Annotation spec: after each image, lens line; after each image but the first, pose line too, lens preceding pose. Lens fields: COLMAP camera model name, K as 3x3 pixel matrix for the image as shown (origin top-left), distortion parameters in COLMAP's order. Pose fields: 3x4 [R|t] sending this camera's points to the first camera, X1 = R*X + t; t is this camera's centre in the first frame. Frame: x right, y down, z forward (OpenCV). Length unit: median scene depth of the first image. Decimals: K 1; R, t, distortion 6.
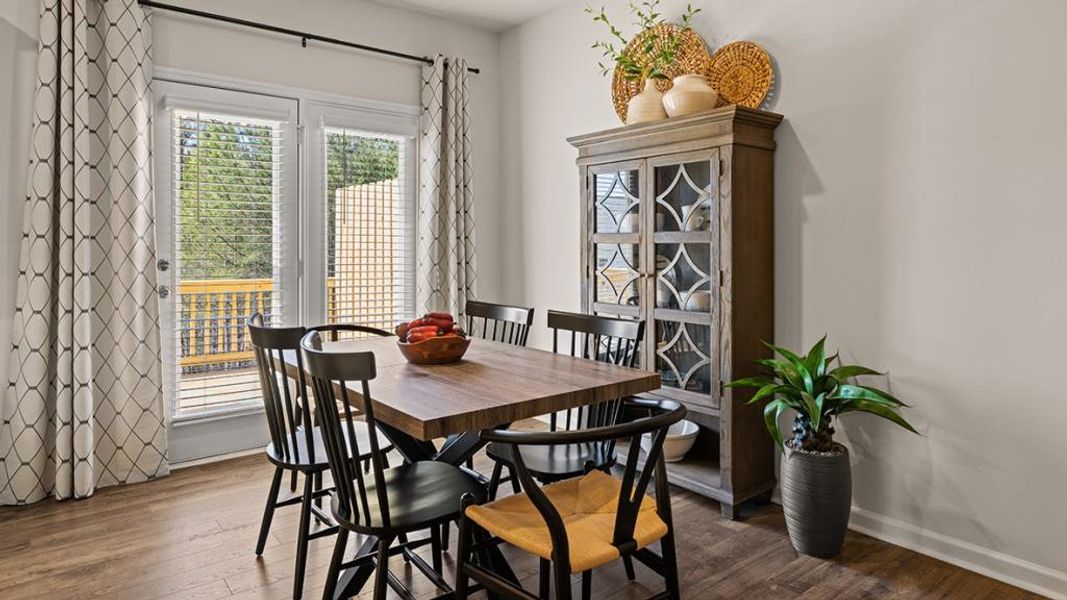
lens RADIAL K [[625.4, 0, 532.1], [0, 625.4, 244.8], [0, 0, 1]] dist [0.000534, 0.000426]
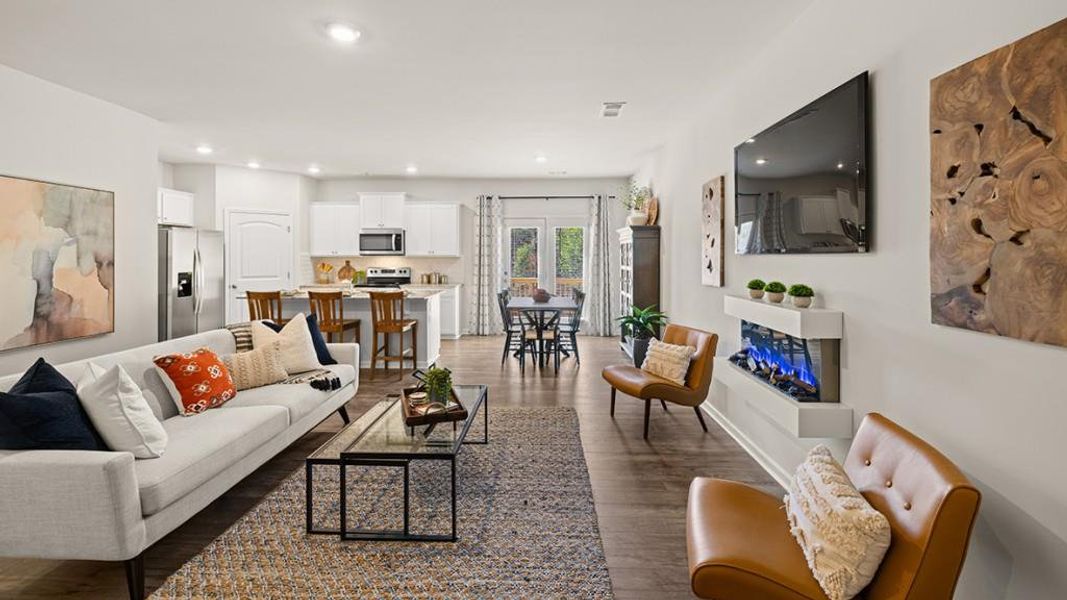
lens RADIAL K [[452.3, 0, 533.0], [0, 452.3, 258.6], [0, 0, 1]] dist [0.000411, 0.000112]
pose [[0.761033, 0.003757, -0.648702, 1.130353], [0.002599, 0.999958, 0.008841, -0.069869], [0.648707, -0.008414, 0.760991, -0.784391]]
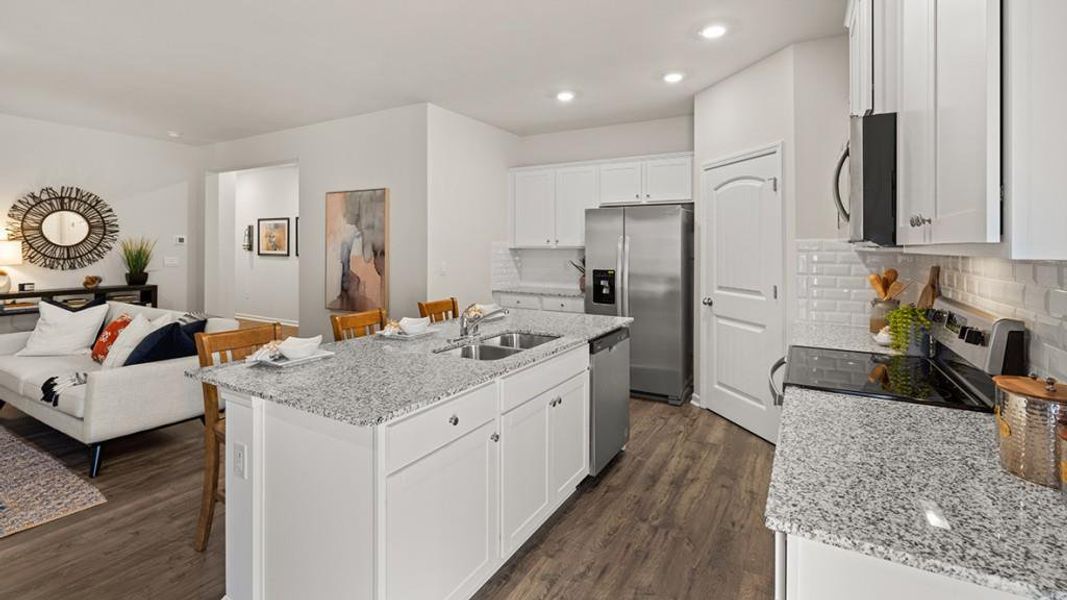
lens RADIAL K [[478.1, 0, 533.6], [0, 478.1, 243.9], [0, 0, 1]] dist [-0.008377, 0.000893]
pose [[-0.931653, -0.006224, -0.363295, -0.442616], [-0.003094, 0.999953, -0.009196, -0.063919], [0.363335, -0.007443, -0.931629, 0.925487]]
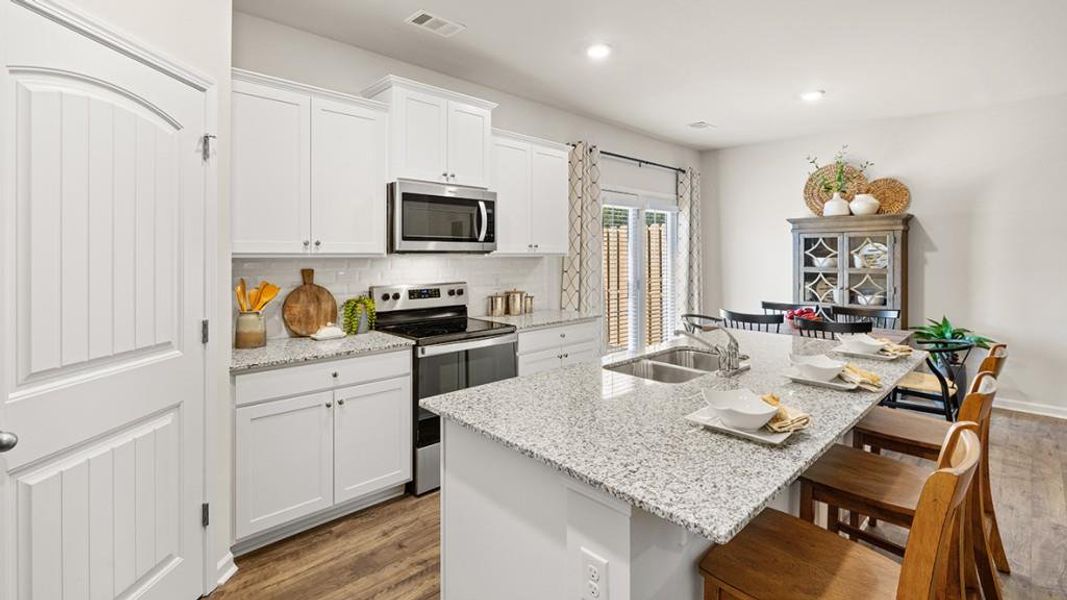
lens RADIAL K [[466.0, 0, 531.4], [0, 466.0, 253.3], [0, 0, 1]] dist [-0.019899, -0.000289]
pose [[0.997375, -0.001386, 0.072393, -0.925799], [0.001225, 0.999997, 0.002267, -0.069651], [-0.072396, -0.002173, 0.997374, -0.442412]]
